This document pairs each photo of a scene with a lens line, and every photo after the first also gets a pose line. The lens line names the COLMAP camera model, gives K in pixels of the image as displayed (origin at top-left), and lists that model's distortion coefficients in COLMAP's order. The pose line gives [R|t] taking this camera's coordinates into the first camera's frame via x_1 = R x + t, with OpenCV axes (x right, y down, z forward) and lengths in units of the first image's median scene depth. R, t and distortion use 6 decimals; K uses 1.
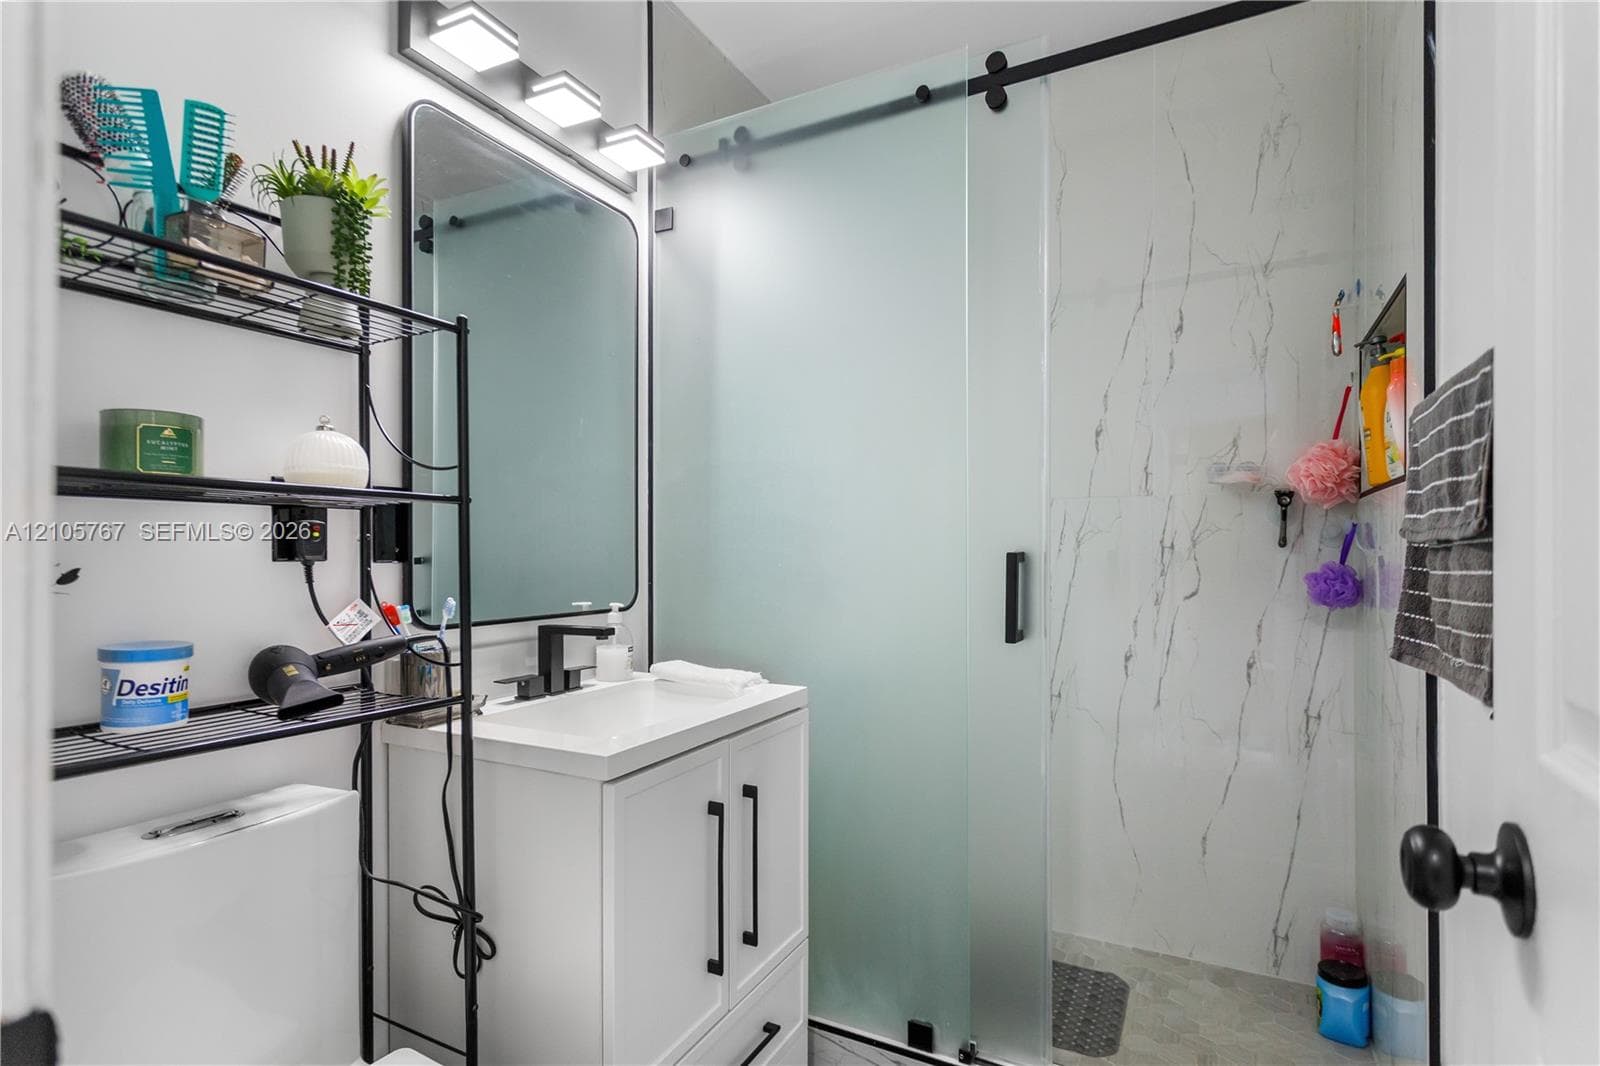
lens RADIAL K [[797.8, 0, 794.6], [0, 797.8, 543.7], [0, 0, 1]] dist [0.005212, 0.000137]
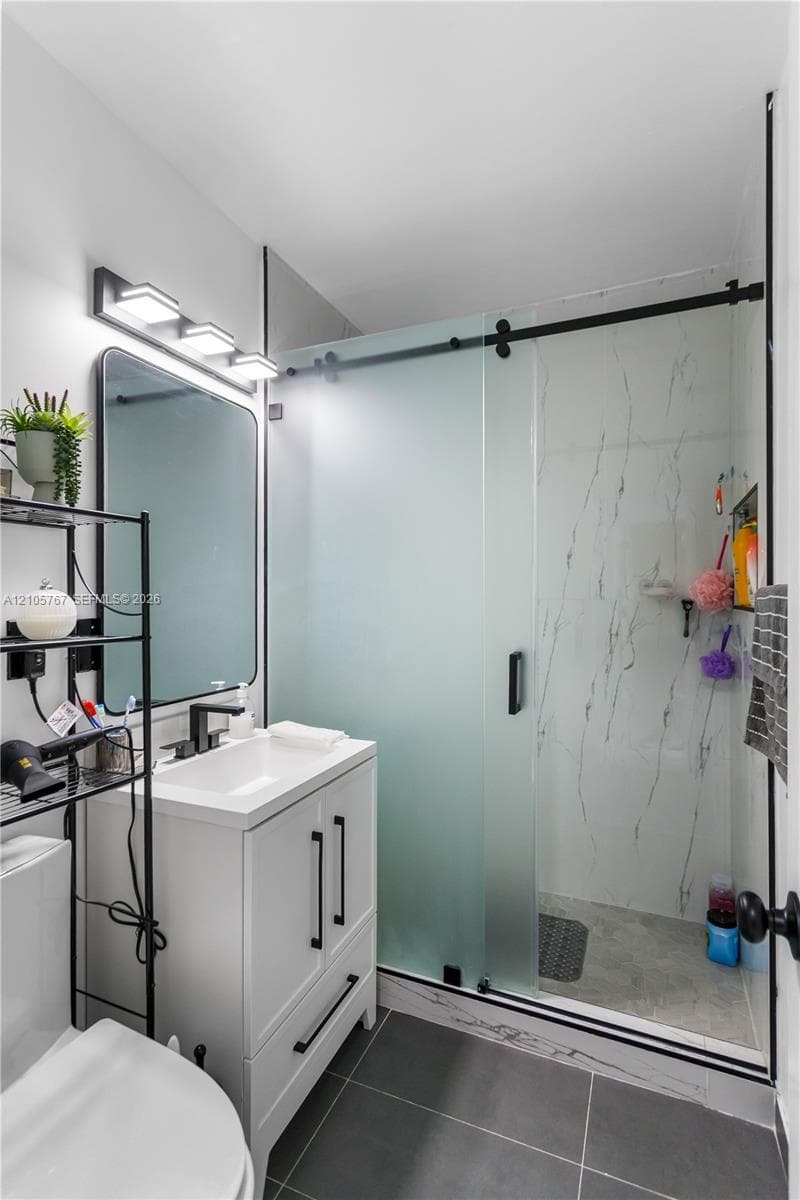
lens RADIAL K [[579.0, 0, 402.9], [0, 579.0, 585.0], [0, 0, 1]] dist [0.003365, 0.001009]
pose [[0.996615, 0.001445, 0.082202, -0.024375], [-0.001373, 0.999999, -0.000935, -0.112188], [-0.082203, 0.000819, 0.996615, -0.071284]]
